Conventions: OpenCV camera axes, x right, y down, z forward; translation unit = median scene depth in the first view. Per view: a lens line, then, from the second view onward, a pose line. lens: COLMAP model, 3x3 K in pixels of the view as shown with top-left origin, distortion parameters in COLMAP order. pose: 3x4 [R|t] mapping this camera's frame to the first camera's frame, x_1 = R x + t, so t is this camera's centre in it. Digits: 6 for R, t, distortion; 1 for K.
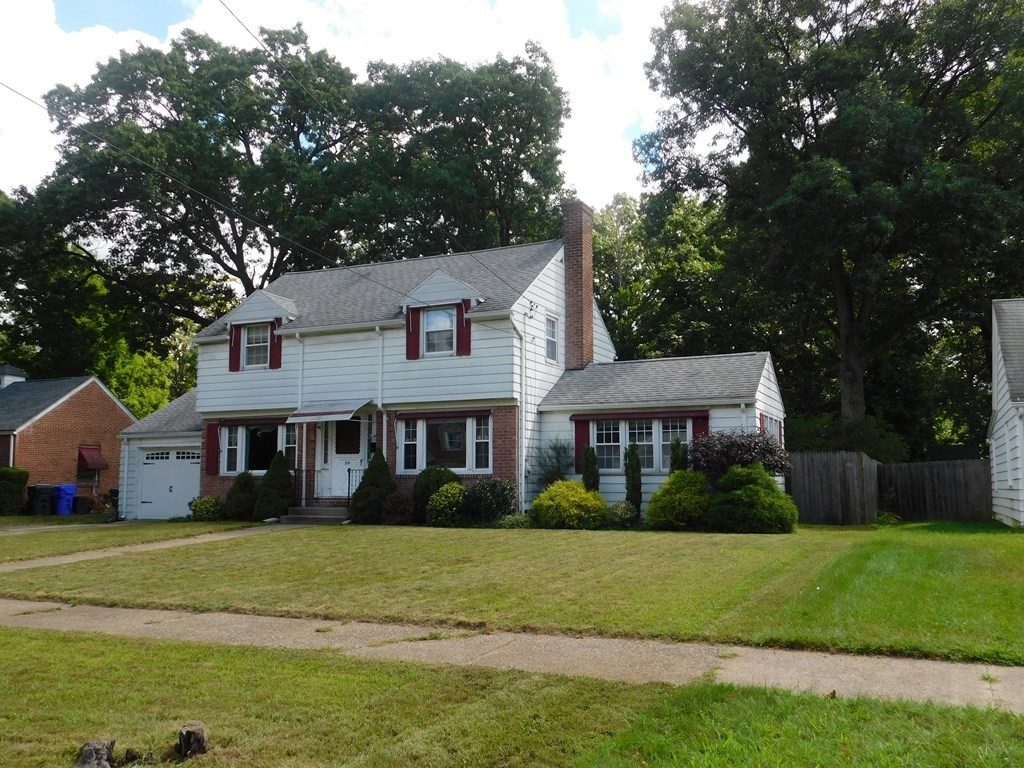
lens RADIAL K [[894.9, 0, 512.0], [0, 894.9, 384.0], [0, 0, 1]] dist [-0.009647, -0.003326]
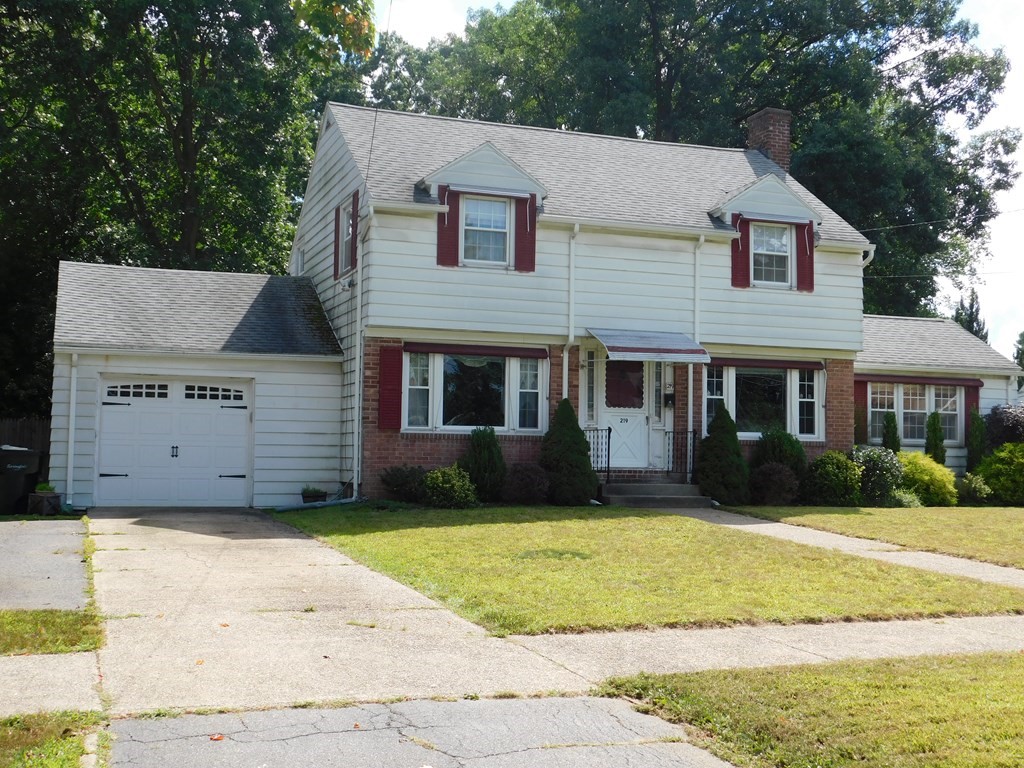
lens RADIAL K [[1205.8, 0, 512.0], [0, 1205.8, 384.0], [0, 0, 1]] dist [-0.001484, -0.000909]
pose [[0.707247, 0.053148, 0.704966, -0.904288], [-0.094967, 0.995275, 0.020239, 0.048432], [-0.700559, -0.081263, 0.708952, 0.388265]]
